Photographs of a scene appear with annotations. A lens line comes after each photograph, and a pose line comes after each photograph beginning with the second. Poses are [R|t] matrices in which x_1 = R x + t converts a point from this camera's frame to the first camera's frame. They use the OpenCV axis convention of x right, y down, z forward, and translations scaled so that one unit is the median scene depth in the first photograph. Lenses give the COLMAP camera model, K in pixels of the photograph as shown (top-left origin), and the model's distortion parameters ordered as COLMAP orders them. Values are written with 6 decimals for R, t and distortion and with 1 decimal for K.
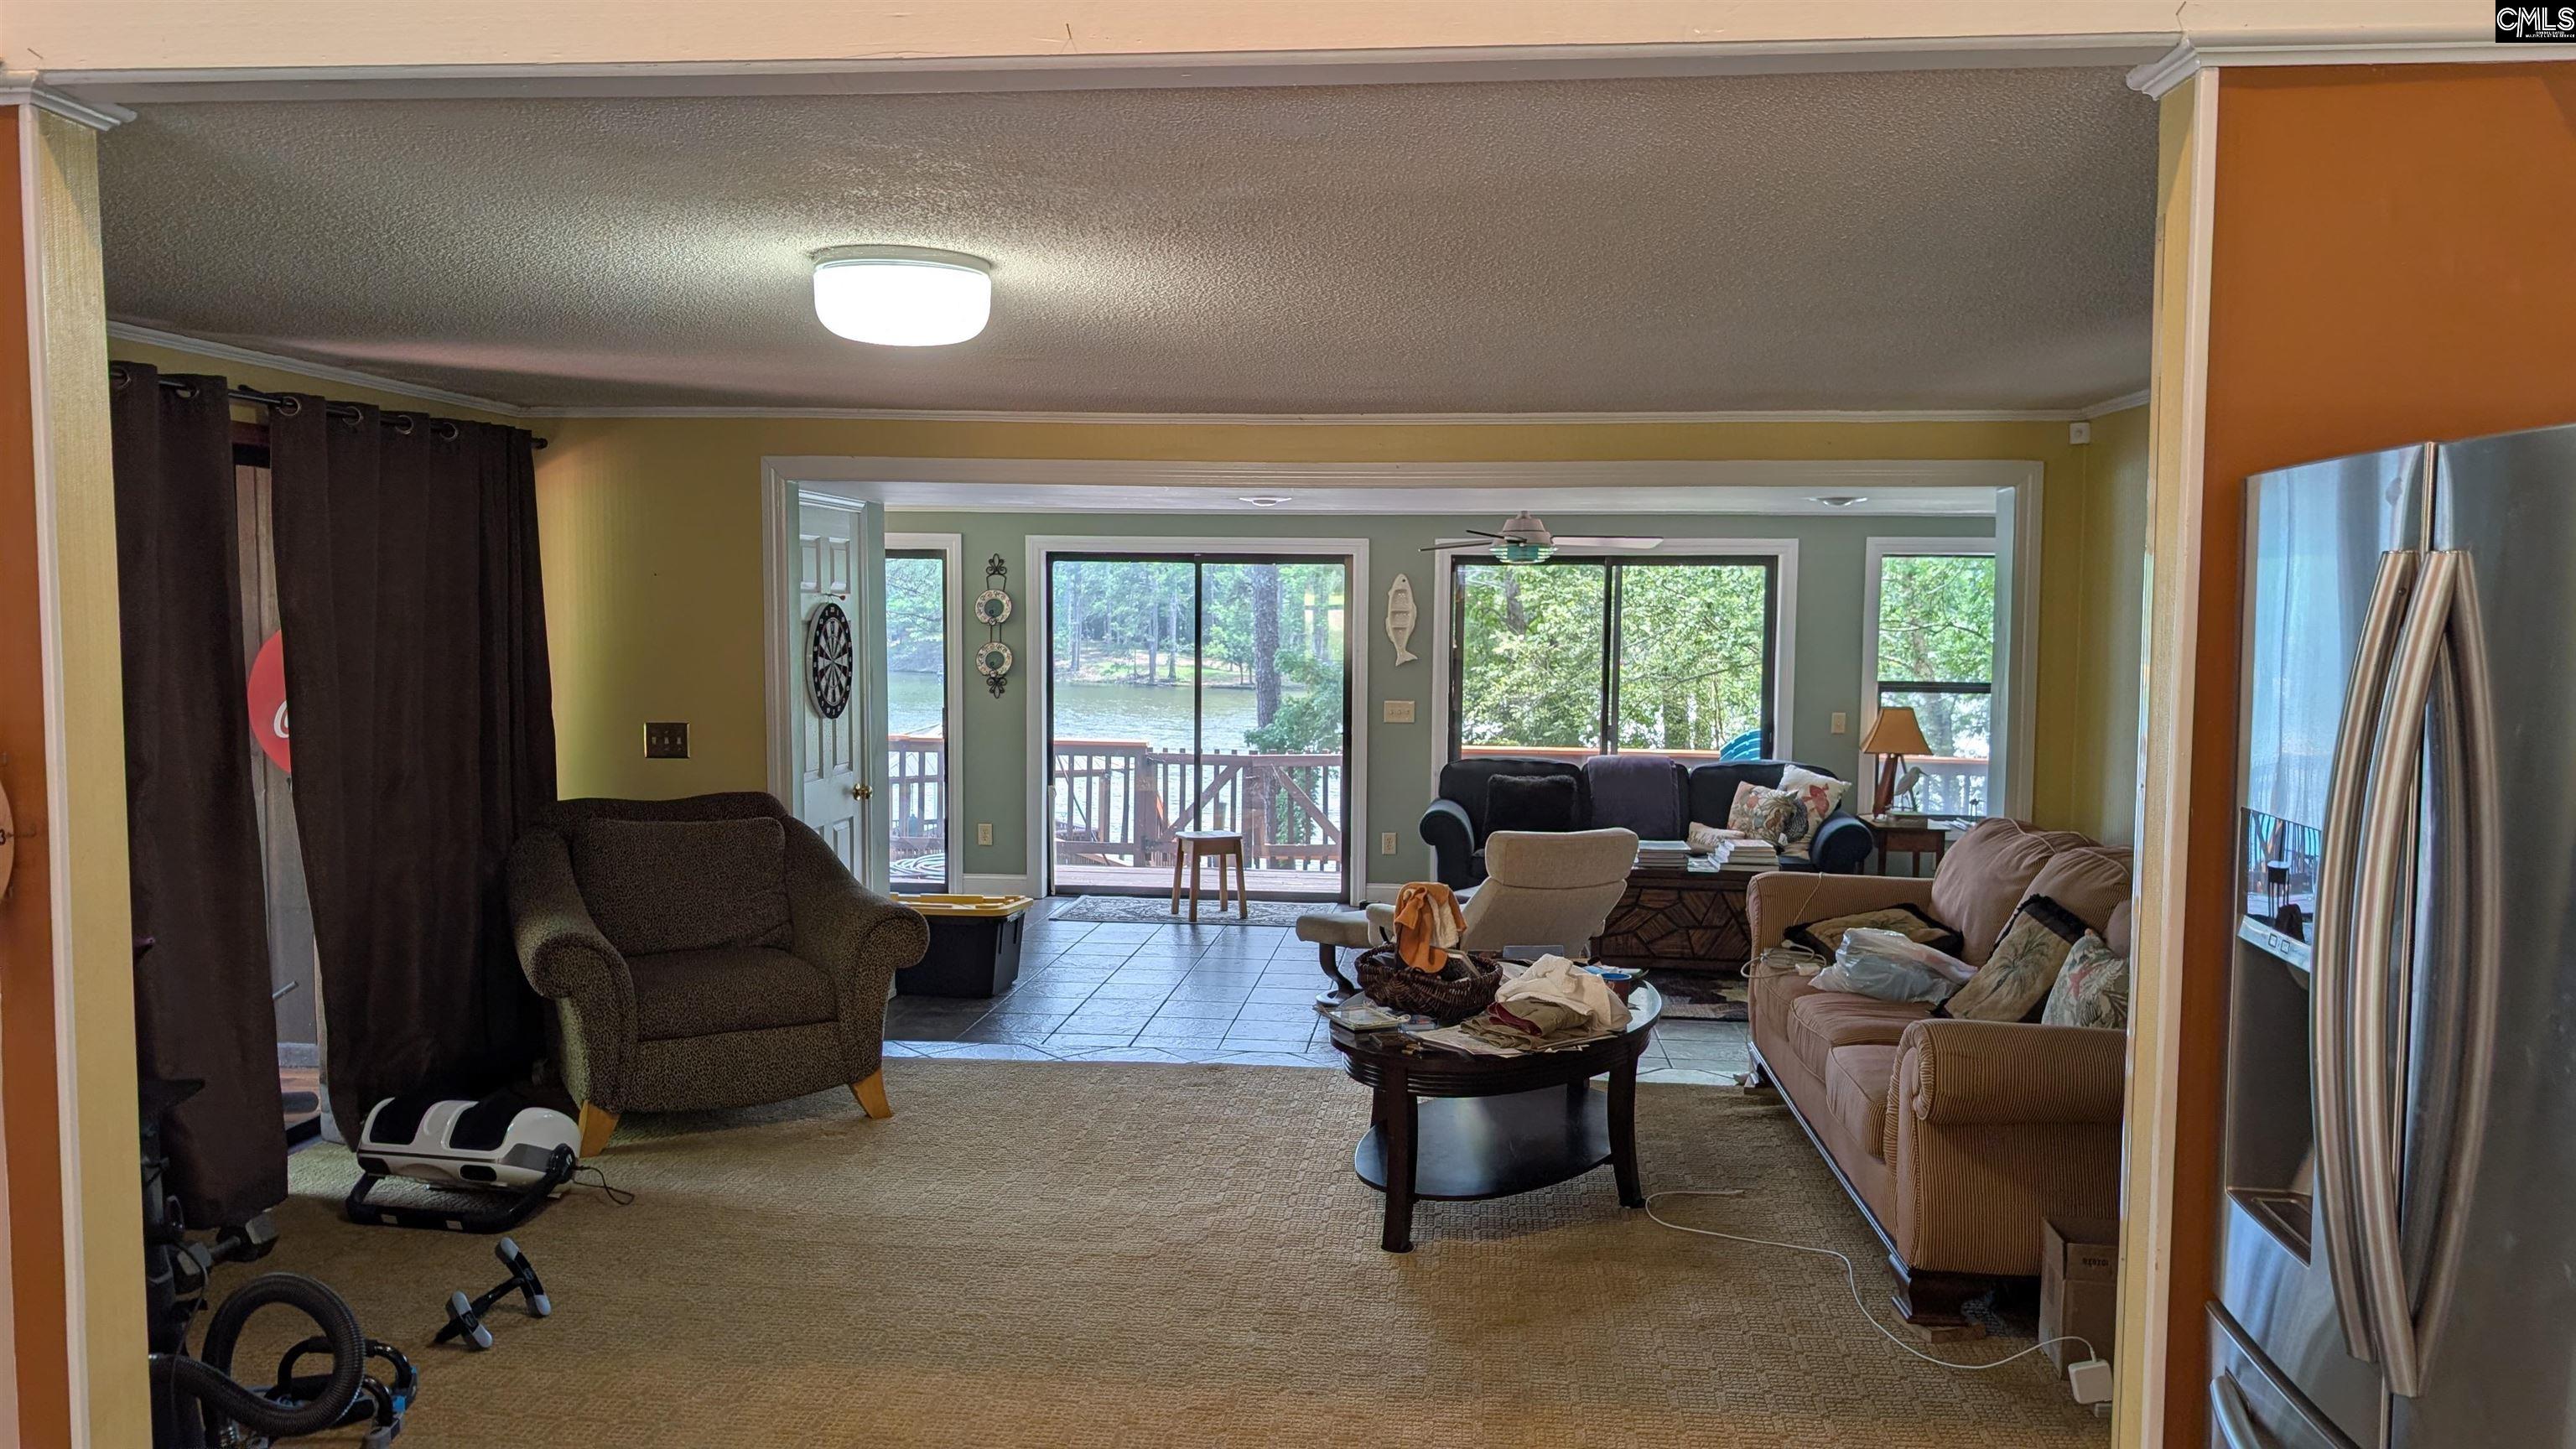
lens RADIAL K [[1879.5, 0, 1305.8], [0, 1879.5, 734.0], [0, 0, 1]] dist [0.014769, -0.003055]
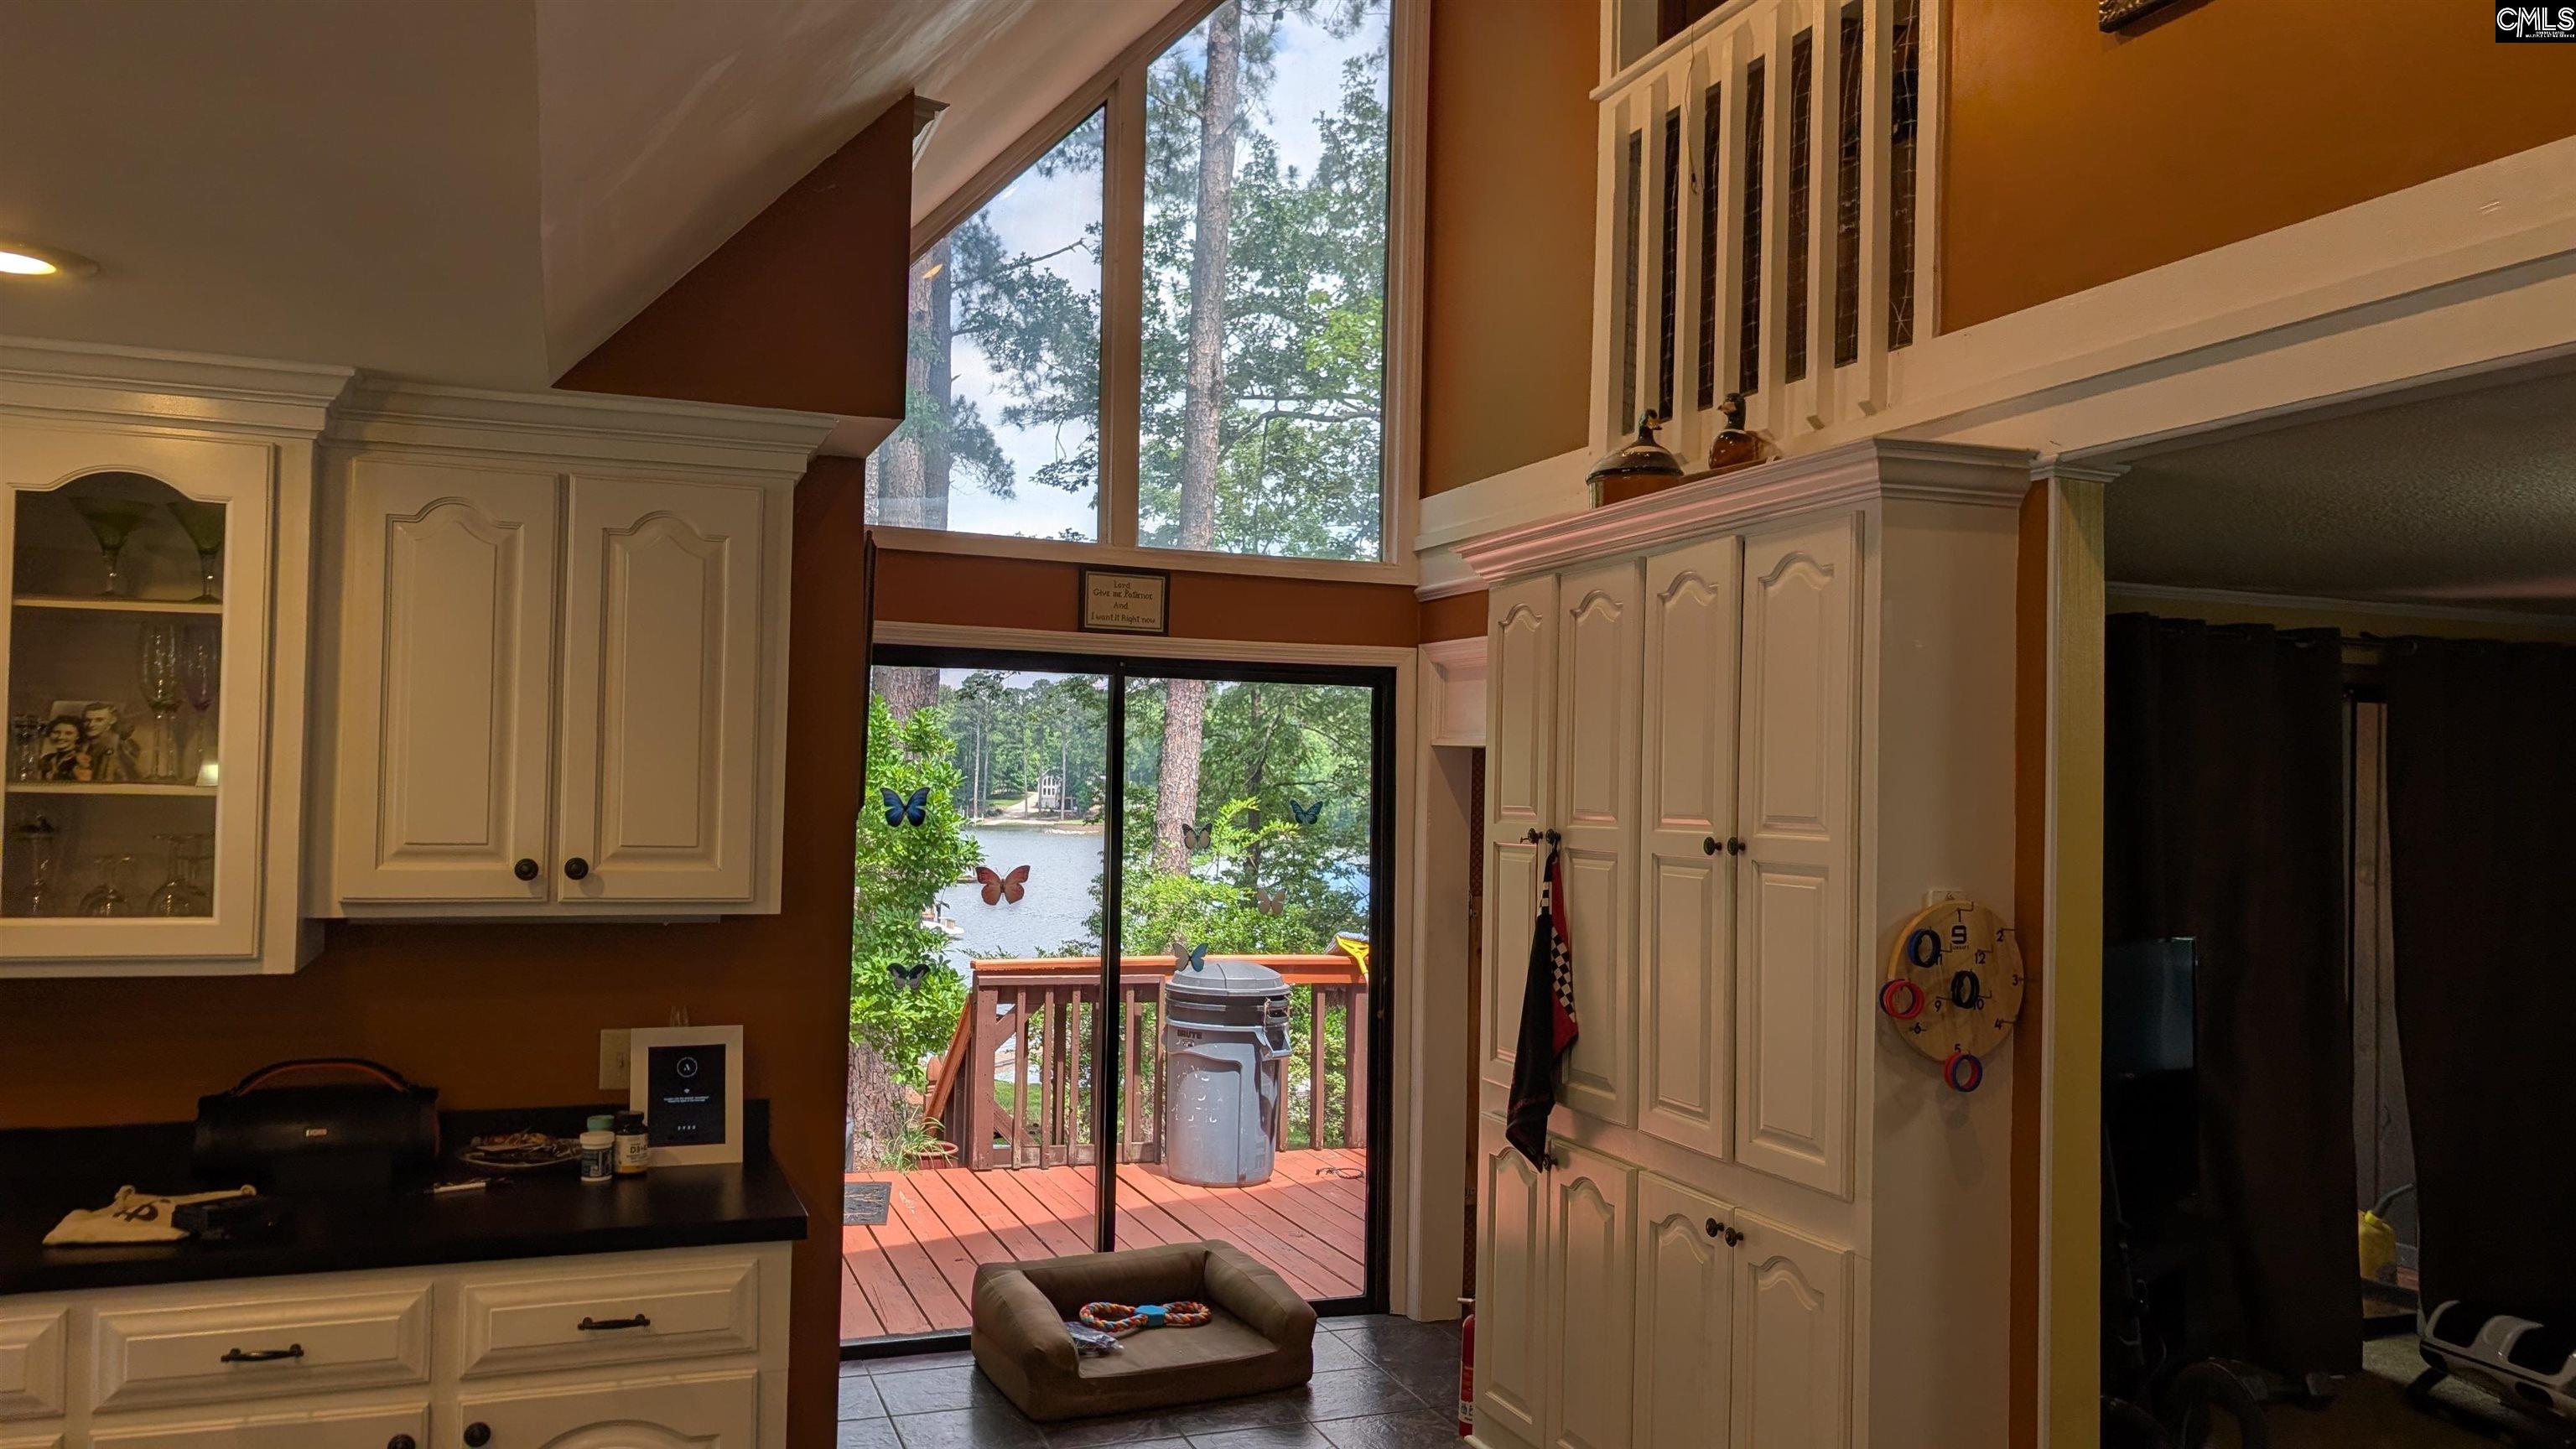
lens RADIAL K [[1879.7, 0, 1264.2], [0, 1879.7, 746.3], [0, 0, 1]] dist [0.014482, -0.008755]
pose [[0.433269, -0.024150, -0.900941, 0.127078], [-0.076190, 0.995081, -0.063314, 0.003316], [0.898038, 0.096074, 0.429298, -0.050006]]
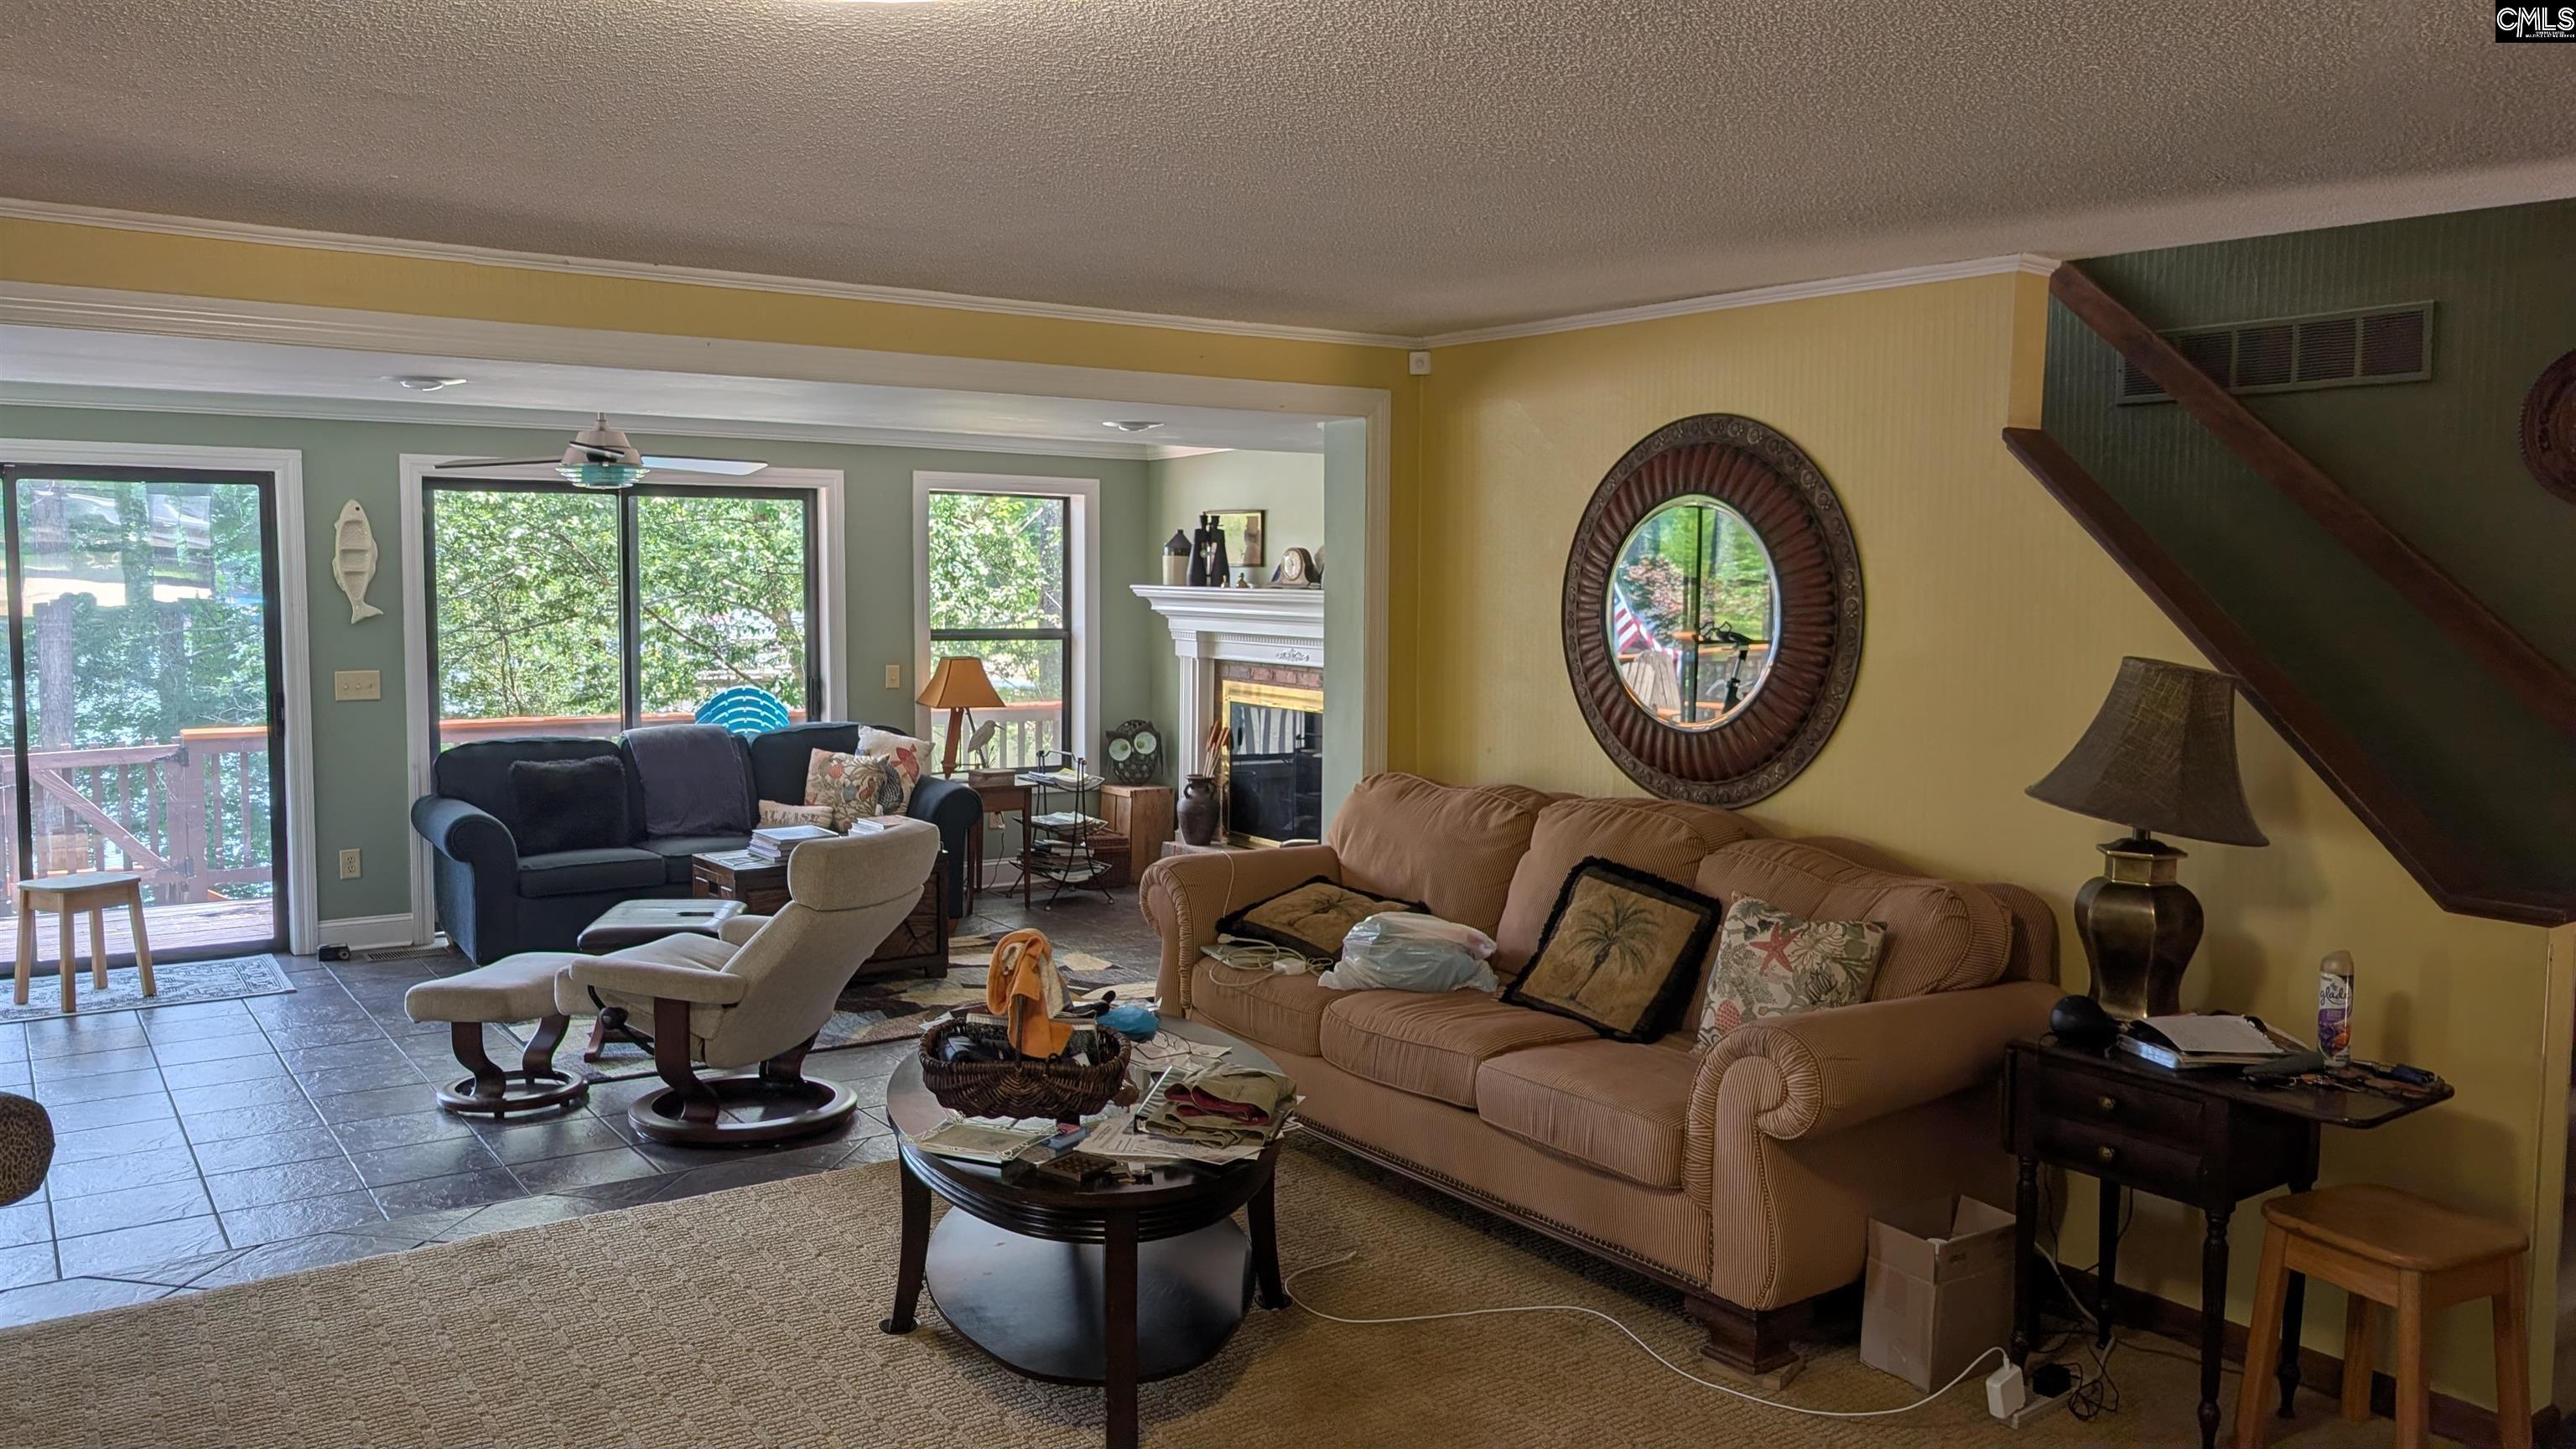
lens RADIAL K [[1872.9, 0, 1291.7], [0, 1872.9, 714.3], [0, 0, 1]] dist [0.168011, -0.201811]
pose [[0.774894, -0.054609, 0.629728, -0.241771], [0.042796, 0.998508, 0.033928, -0.017690], [-0.630641, 0.000659, 0.776075, 0.299001]]
